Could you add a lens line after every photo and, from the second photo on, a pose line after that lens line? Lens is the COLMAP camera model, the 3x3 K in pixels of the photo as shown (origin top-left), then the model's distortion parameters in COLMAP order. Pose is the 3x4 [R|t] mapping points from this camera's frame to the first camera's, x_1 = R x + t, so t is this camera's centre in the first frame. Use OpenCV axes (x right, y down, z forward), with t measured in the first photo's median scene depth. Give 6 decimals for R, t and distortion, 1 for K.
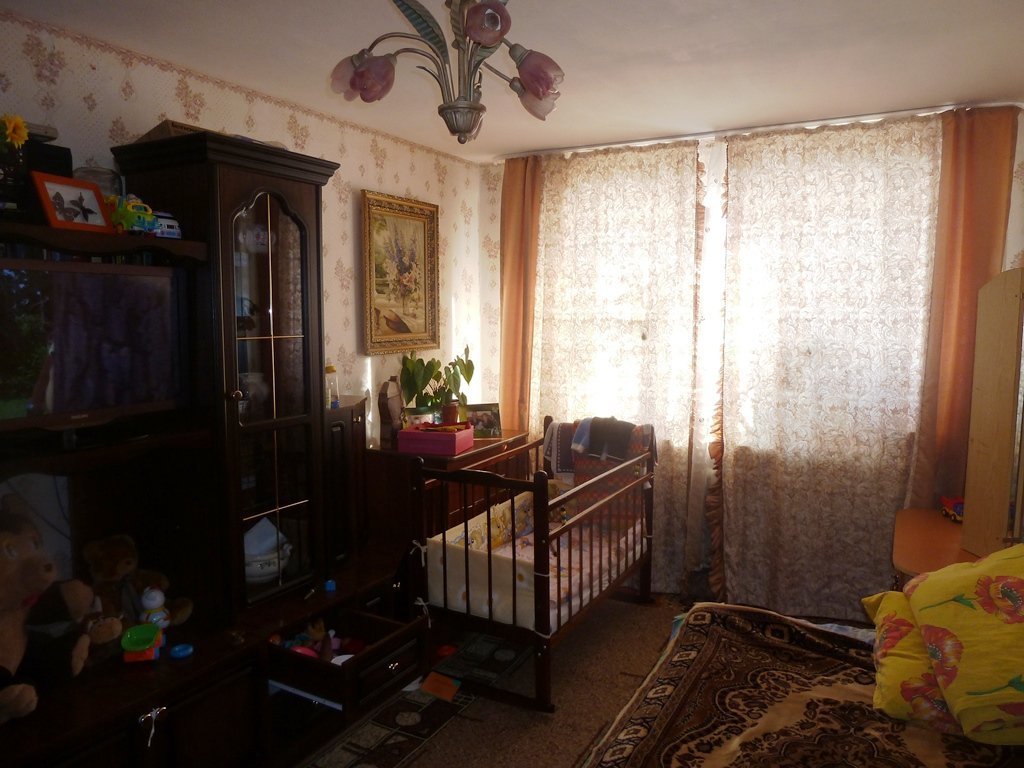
lens RADIAL K [[761.5, 0, 515.3], [0, 761.5, 379.0], [0, 0, 1]] dist [-0.039563, 0.011620]
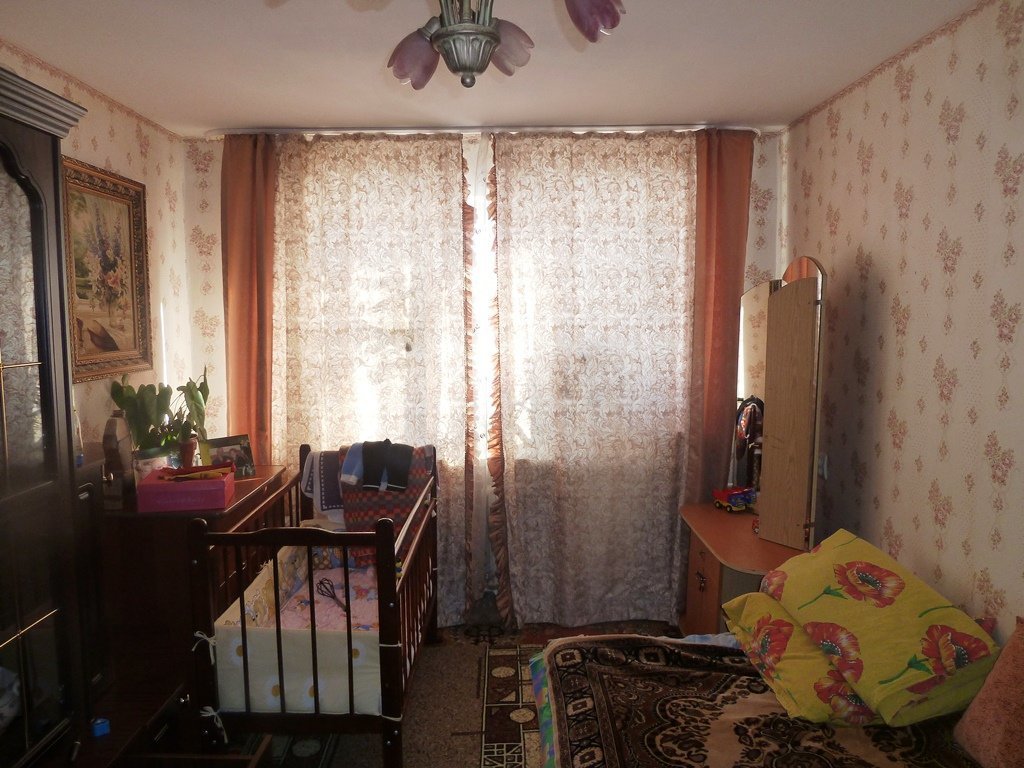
lens RADIAL K [[761.5, 0, 515.3], [0, 761.5, 379.0], [0, 0, 1]] dist [-0.039563, 0.011620]
pose [[0.872037, -0.045469, 0.487323, -0.177237], [0.049391, 0.998768, 0.004805, -0.018423], [-0.486941, 0.019879, 0.873209, 0.172143]]
